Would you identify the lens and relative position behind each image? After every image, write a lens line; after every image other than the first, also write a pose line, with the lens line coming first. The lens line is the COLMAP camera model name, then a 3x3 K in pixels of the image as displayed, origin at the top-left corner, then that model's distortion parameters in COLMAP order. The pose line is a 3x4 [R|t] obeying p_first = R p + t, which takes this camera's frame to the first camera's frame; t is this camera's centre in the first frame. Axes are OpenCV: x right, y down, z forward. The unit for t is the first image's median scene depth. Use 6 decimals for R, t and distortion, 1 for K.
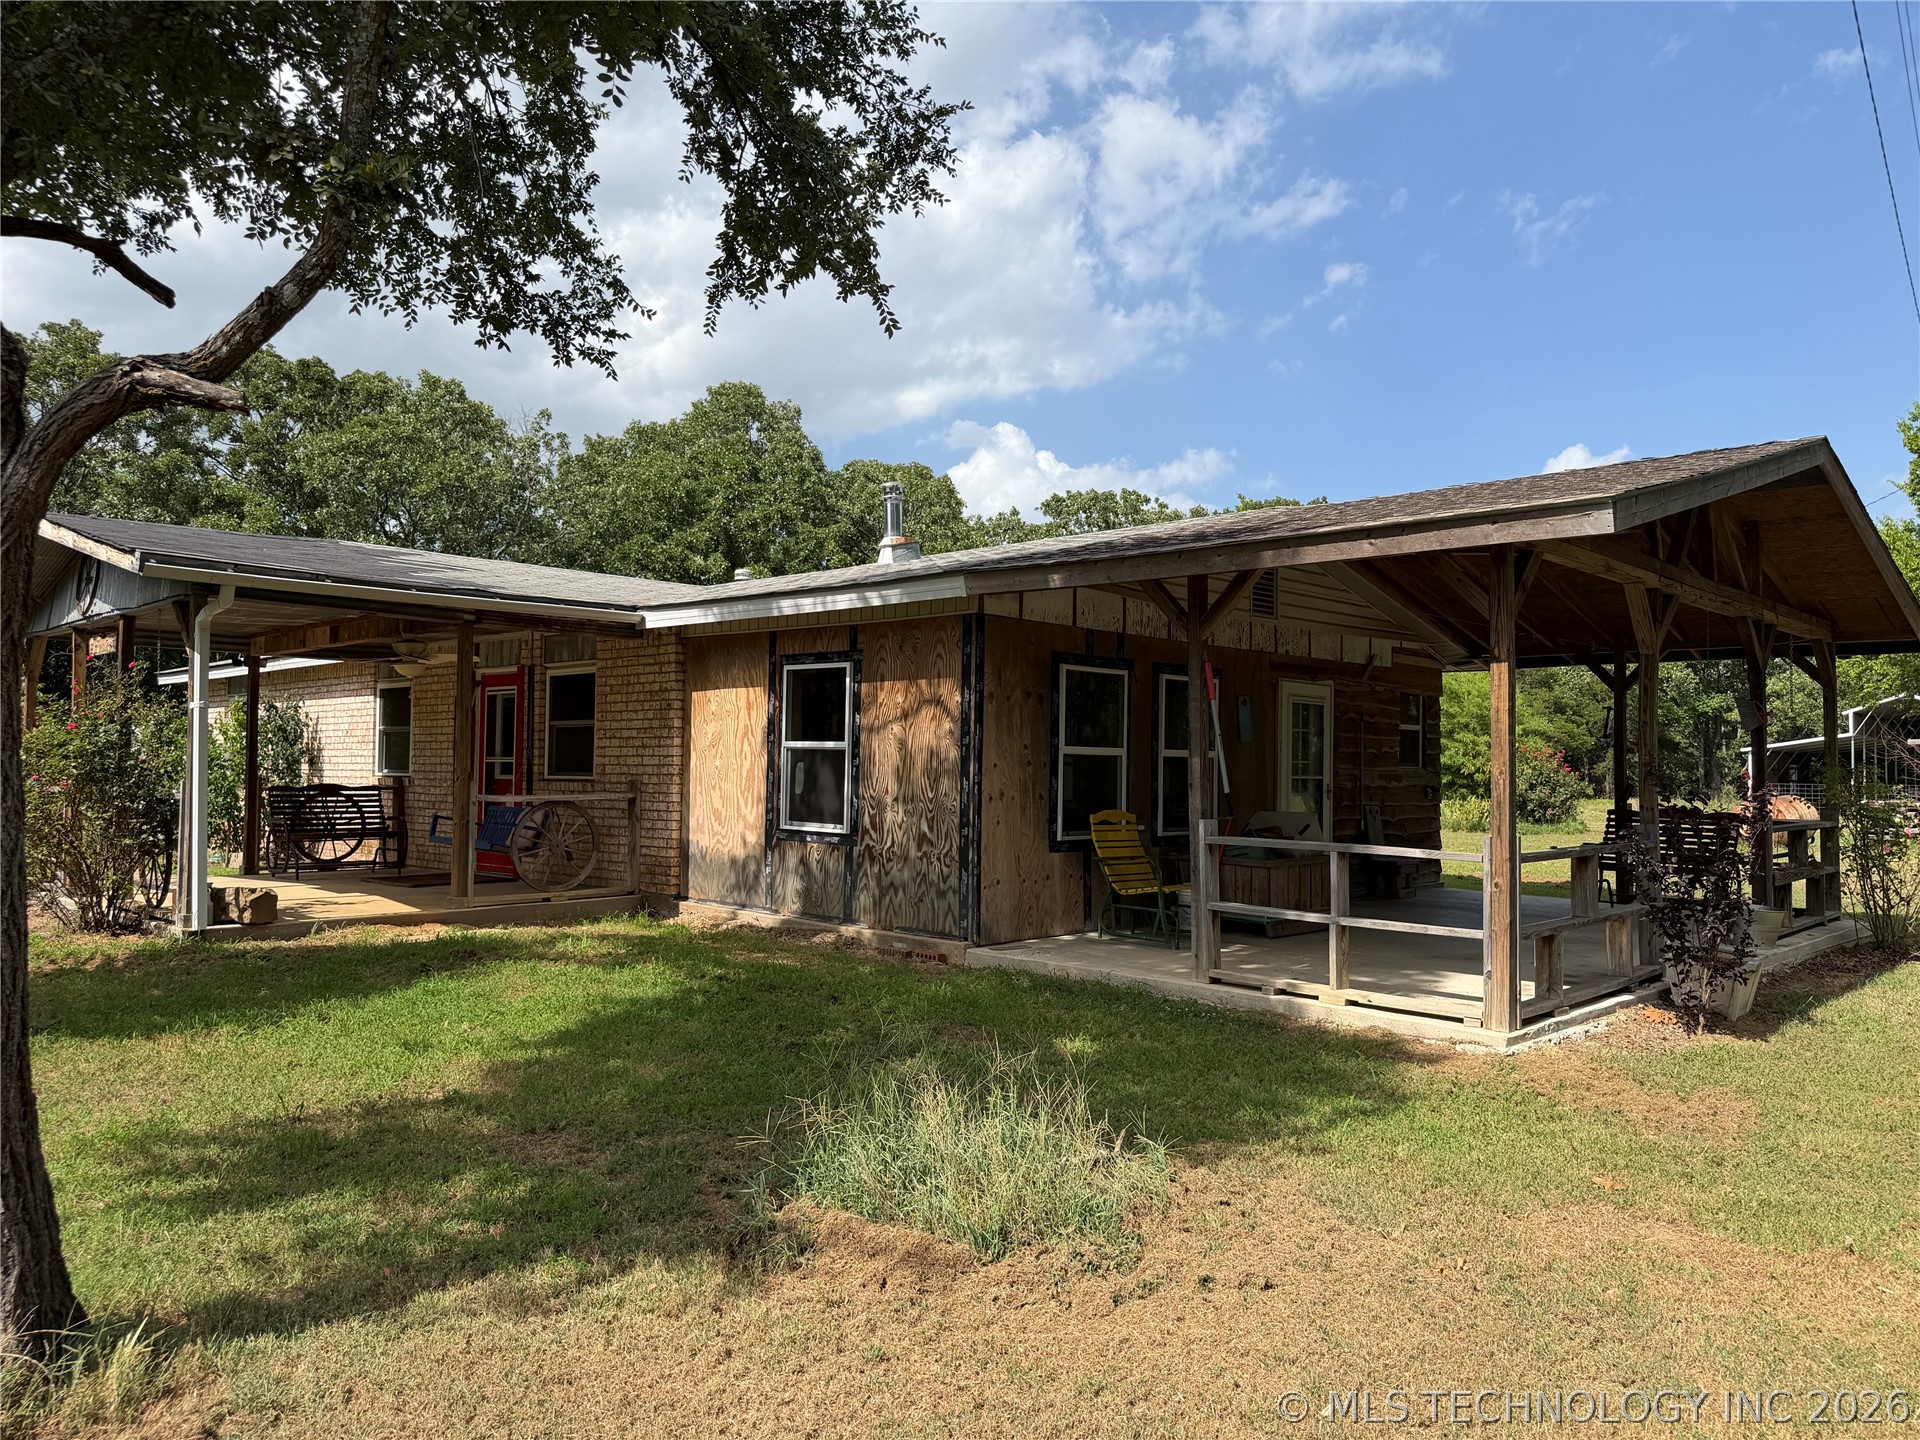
lens RADIAL K [[1344.2, 0, 959.5], [0, 1344.2, 717.5], [0, 0, 1]] dist [-0.011625, -0.005300]
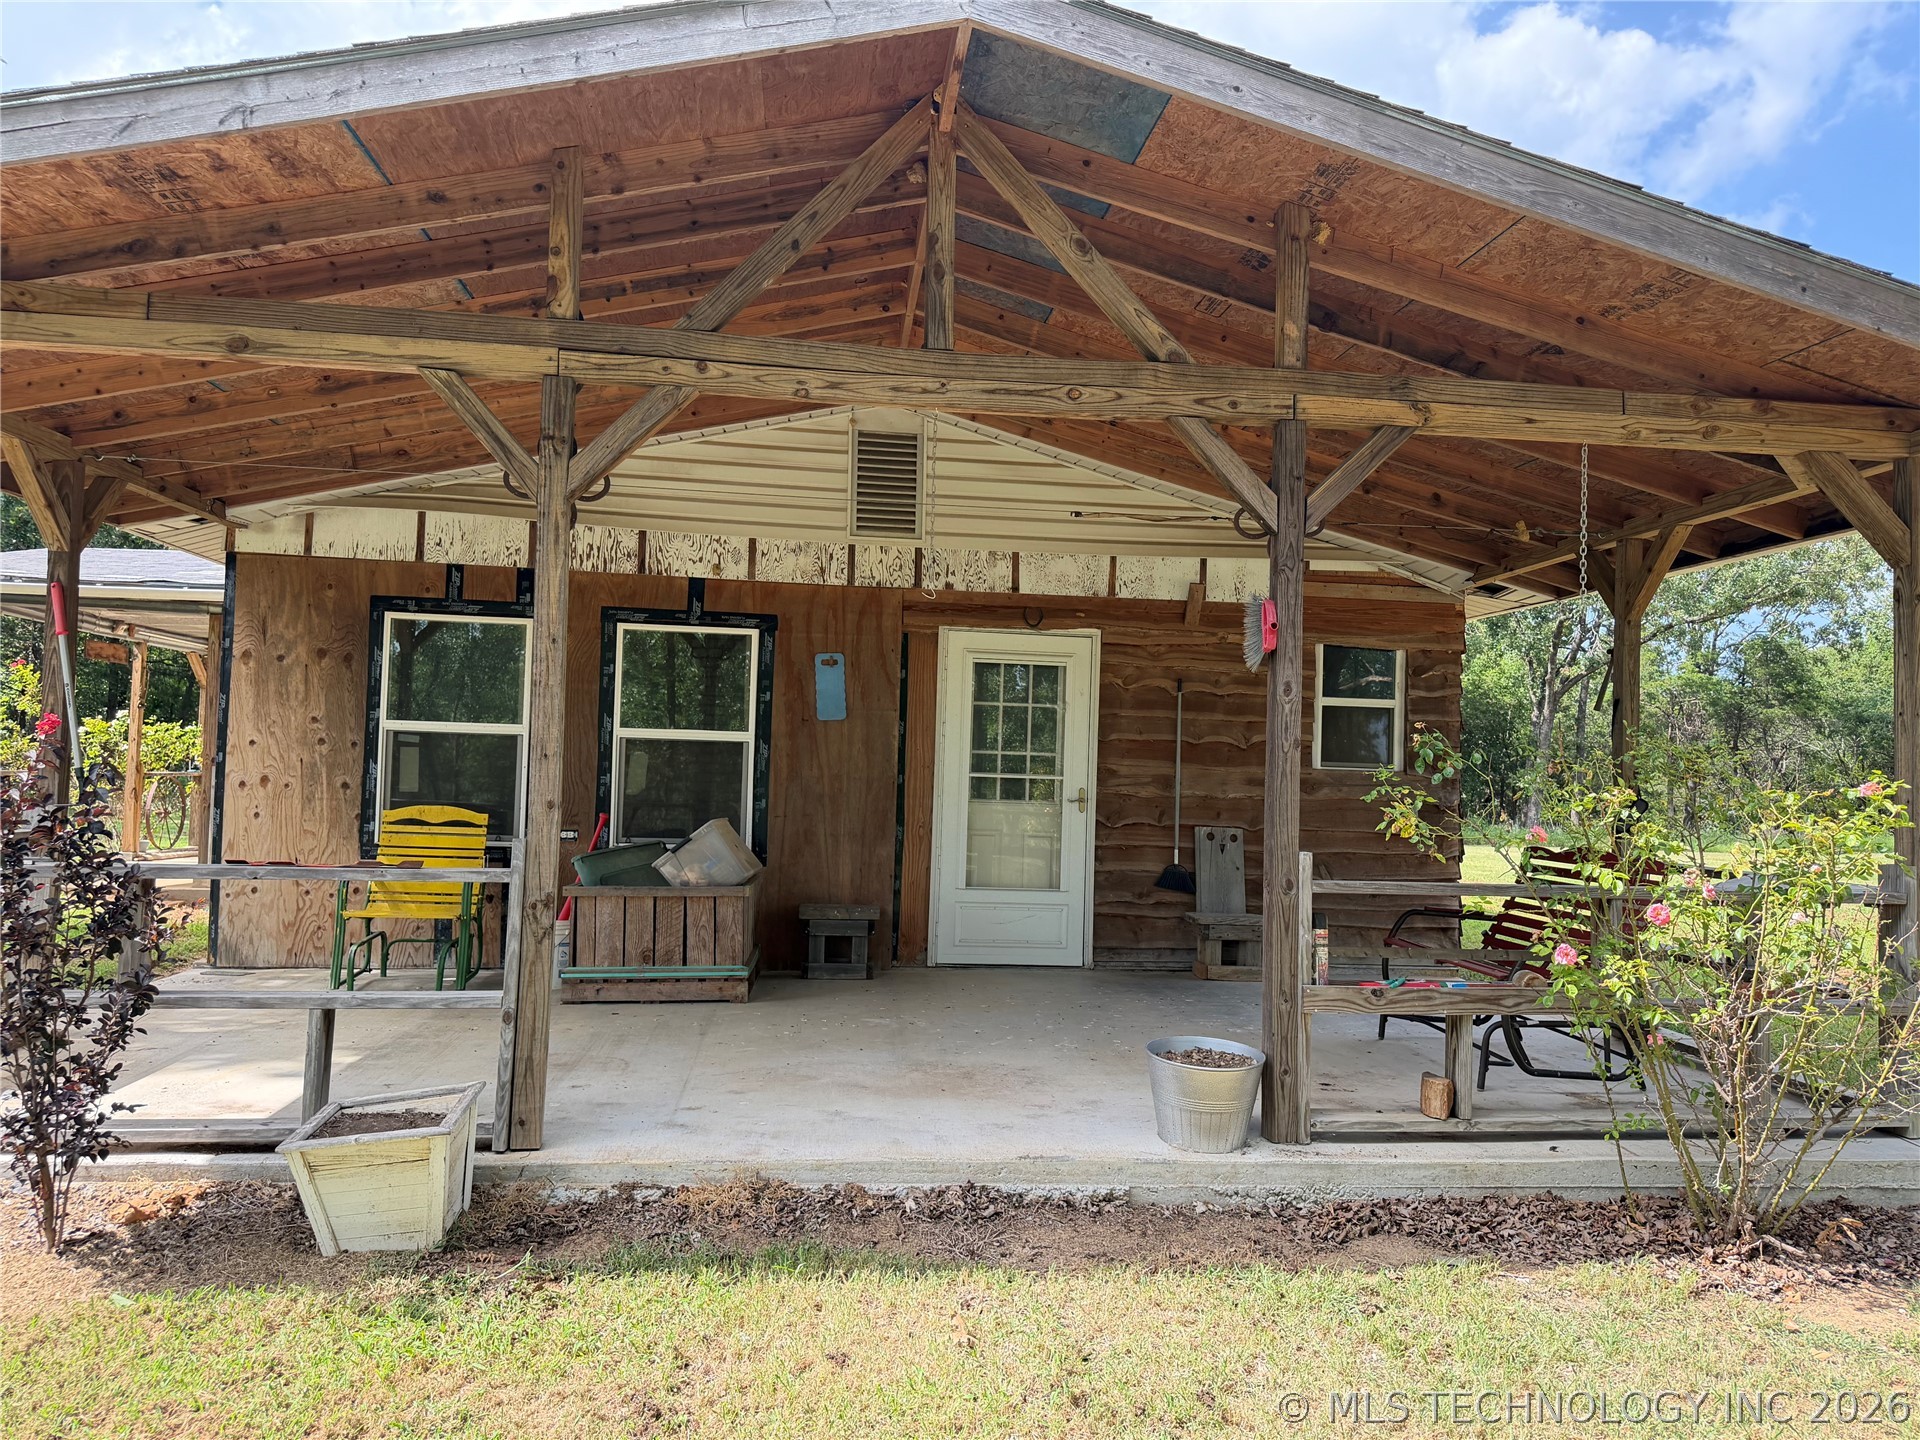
lens RADIAL K [[1344.2, 0, 960.2], [0, 1344.2, 721.5], [0, 0, 1]] dist [-0.011625, -0.005300]
pose [[0.811566, -0.011192, -0.584154, 0.647428], [0.003531, 0.999892, -0.014251, 0.028265], [0.584250, 0.009503, 0.811518, 0.473940]]
